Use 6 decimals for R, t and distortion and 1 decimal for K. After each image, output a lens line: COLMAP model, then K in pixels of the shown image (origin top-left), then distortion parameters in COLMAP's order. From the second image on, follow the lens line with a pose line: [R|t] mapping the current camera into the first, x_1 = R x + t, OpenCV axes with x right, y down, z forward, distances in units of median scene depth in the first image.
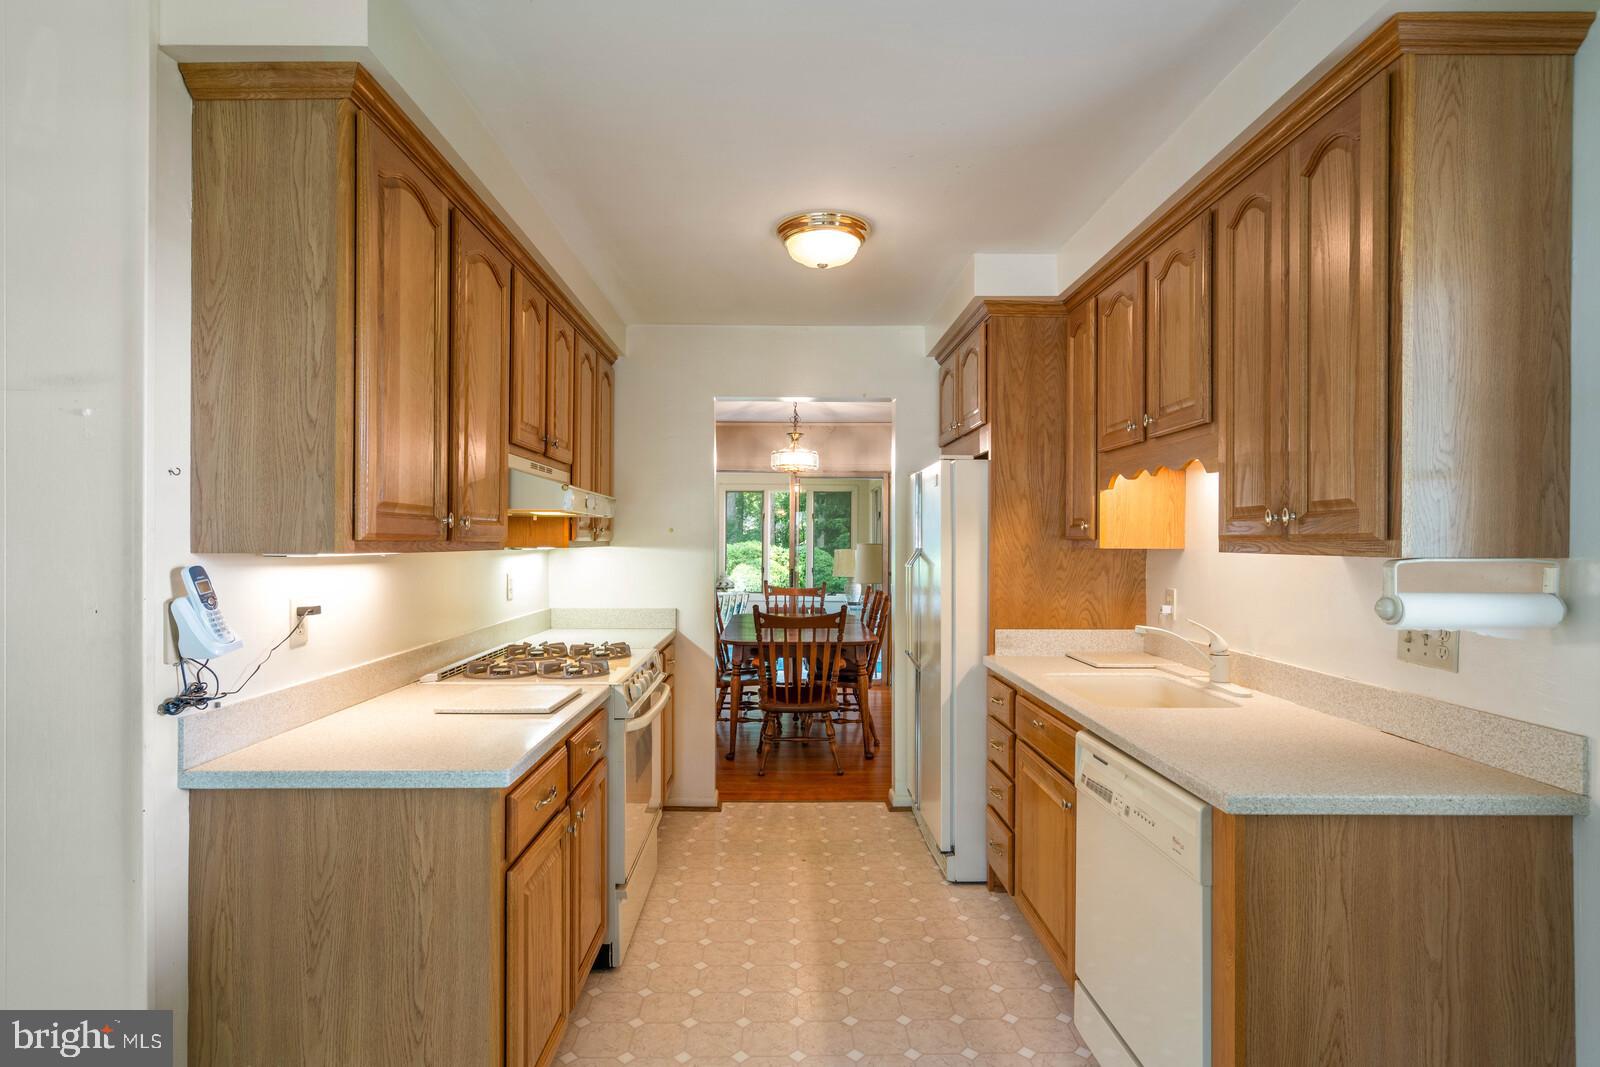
lens RADIAL K [[809.9, 0, 793.9], [0, 809.9, 543.5], [0, 0, 1]] dist [0.000270, 0.001509]
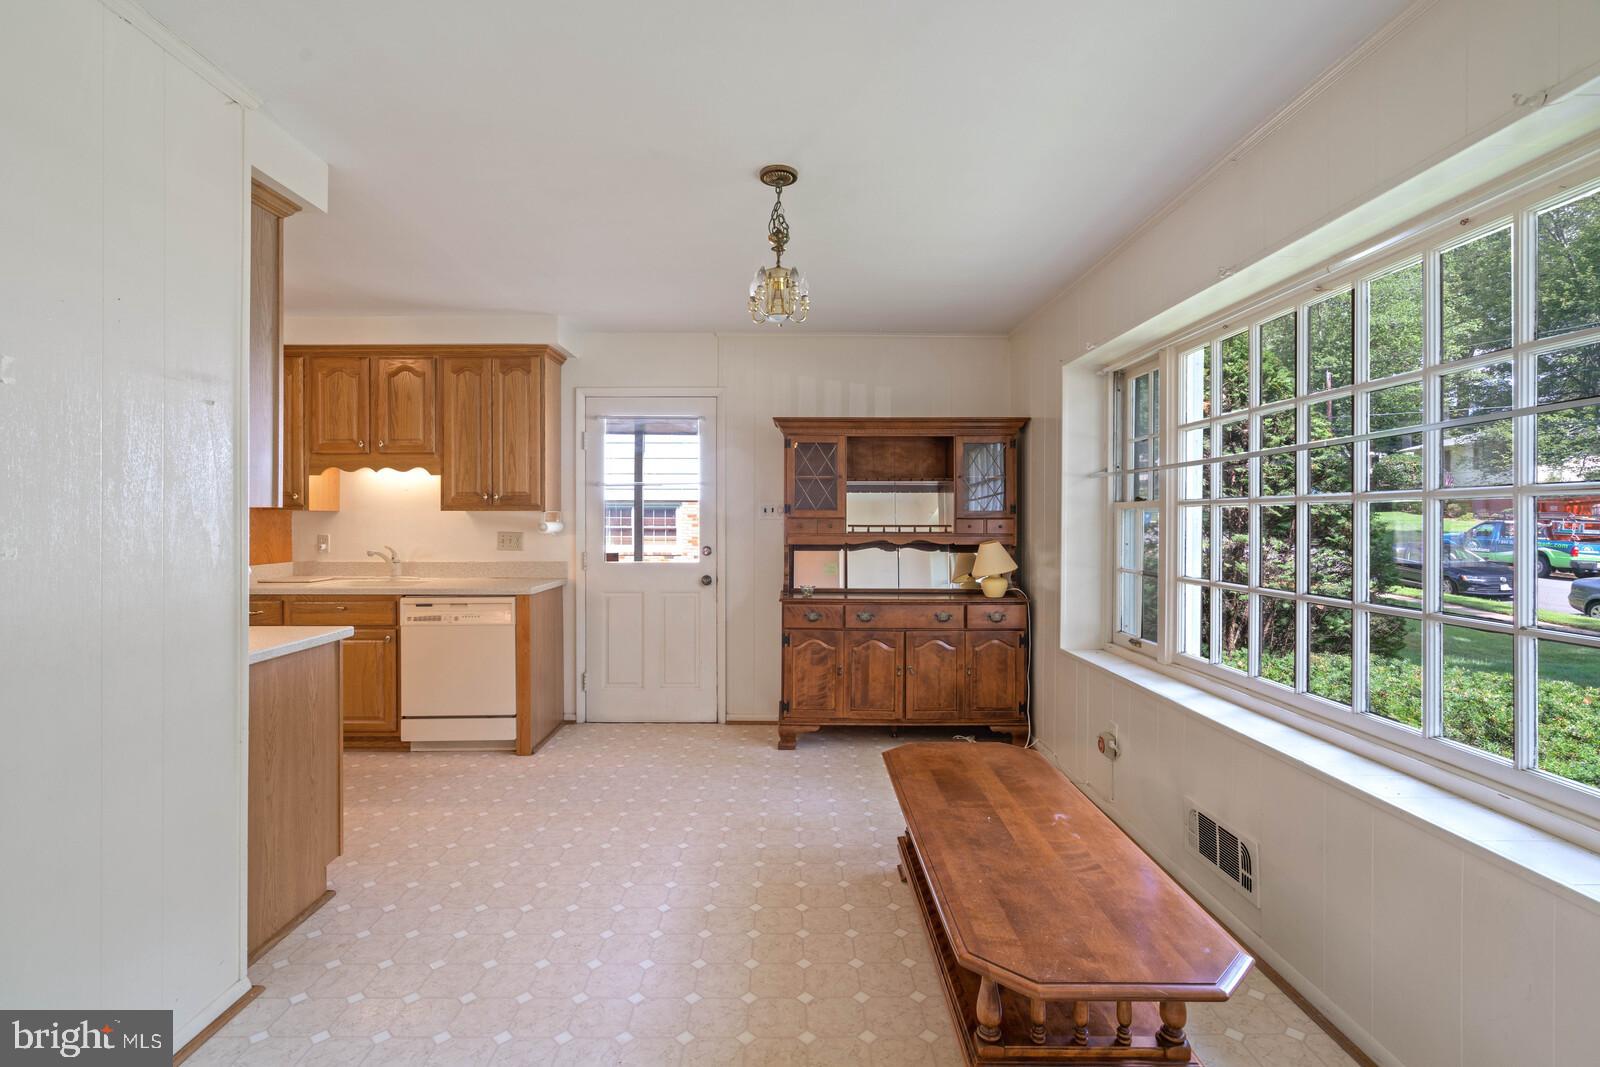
lens RADIAL K [[725.1, 0, 778.0], [0, 725.1, 520.2], [0, 0, 1]] dist [0.002596, 0.001068]
pose [[0.026213, -0.009051, 0.999615, -1.030508], [0.002330, 0.999957, 0.008993, 0.014761], [-0.999654, 0.002094, 0.026233, -0.000987]]
